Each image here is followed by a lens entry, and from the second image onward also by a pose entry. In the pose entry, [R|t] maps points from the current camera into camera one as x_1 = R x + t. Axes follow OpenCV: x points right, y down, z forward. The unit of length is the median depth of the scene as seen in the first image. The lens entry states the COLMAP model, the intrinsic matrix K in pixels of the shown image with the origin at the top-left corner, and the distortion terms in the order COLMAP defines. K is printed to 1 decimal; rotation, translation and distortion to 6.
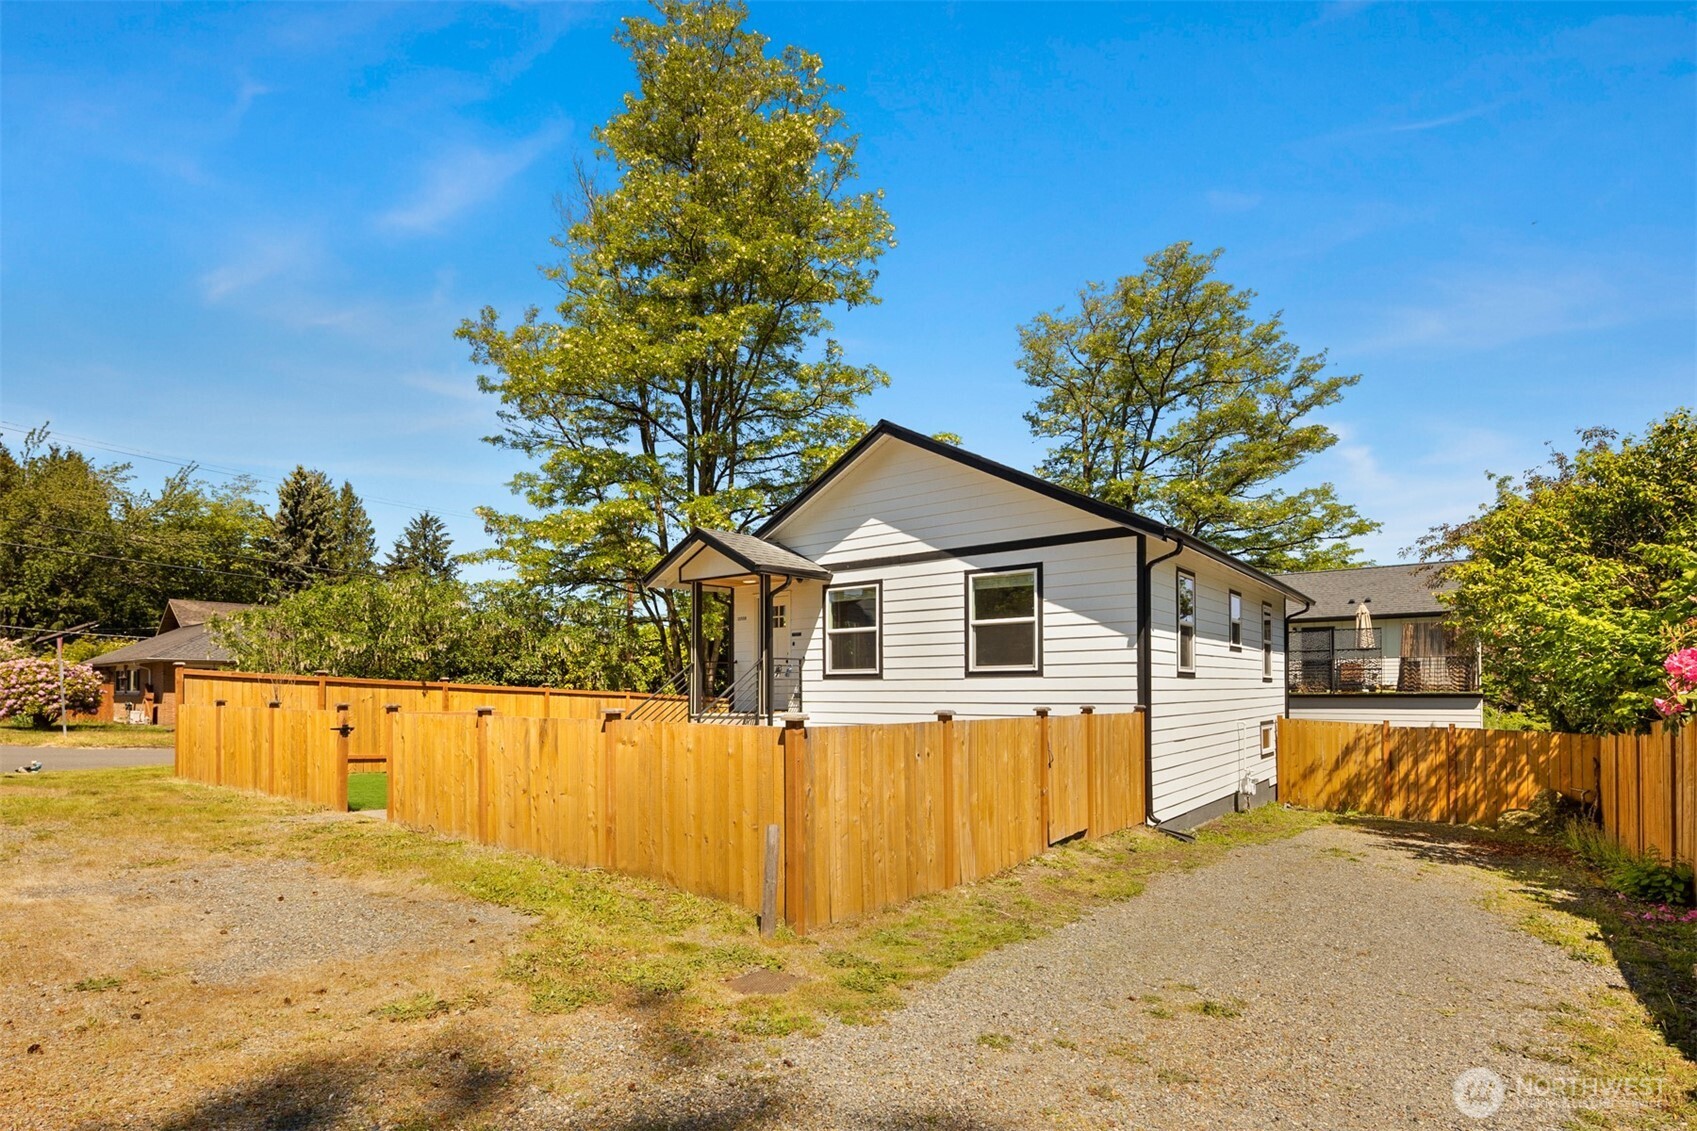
lens RADIAL K [[813.2, 0, 839.7], [0, 813.2, 618.1], [0, 0, 1]] dist [0.002436, -0.001660]
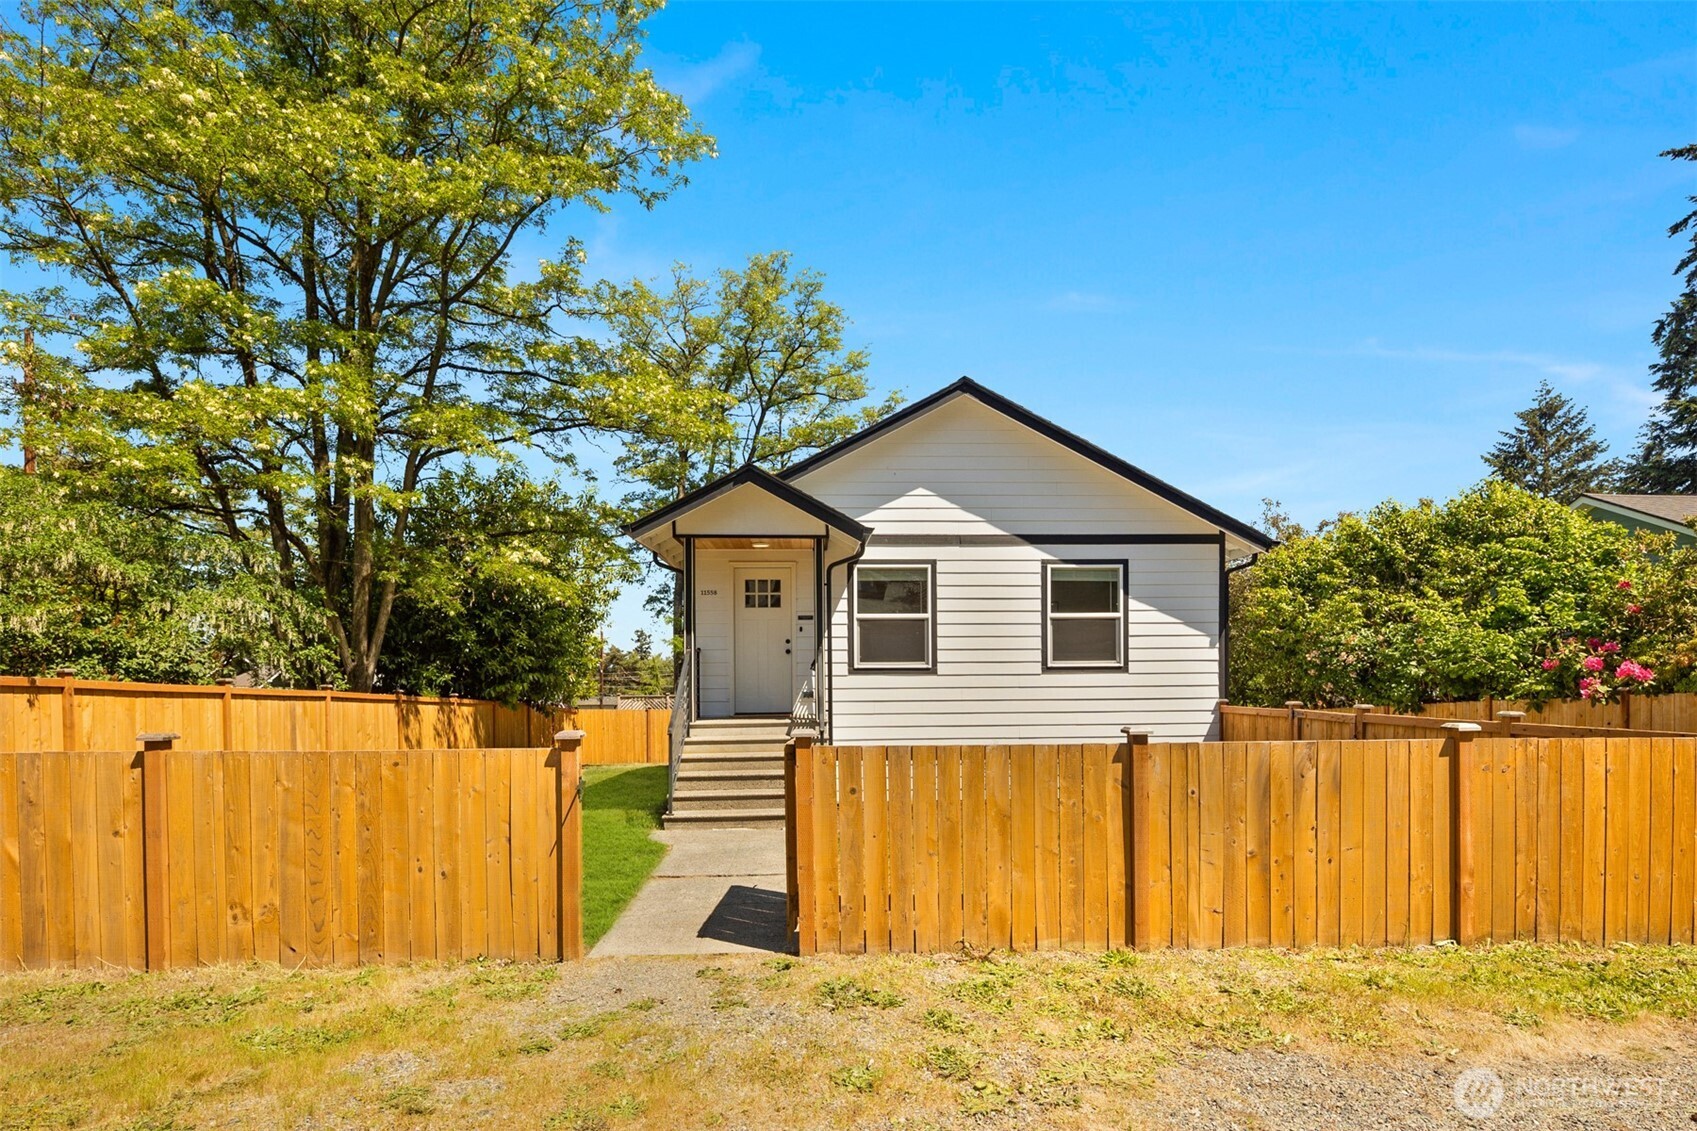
lens RADIAL K [[794.0, 0, 848.1], [0, 794.0, 645.2], [0, 0, 1]] dist [-0.000370, -0.000443]
pose [[0.770656, 0.016014, 0.637050, -0.603132], [-0.054033, 0.997726, 0.040284, 0.015658], [-0.634956, -0.065466, 0.769769, 0.427412]]
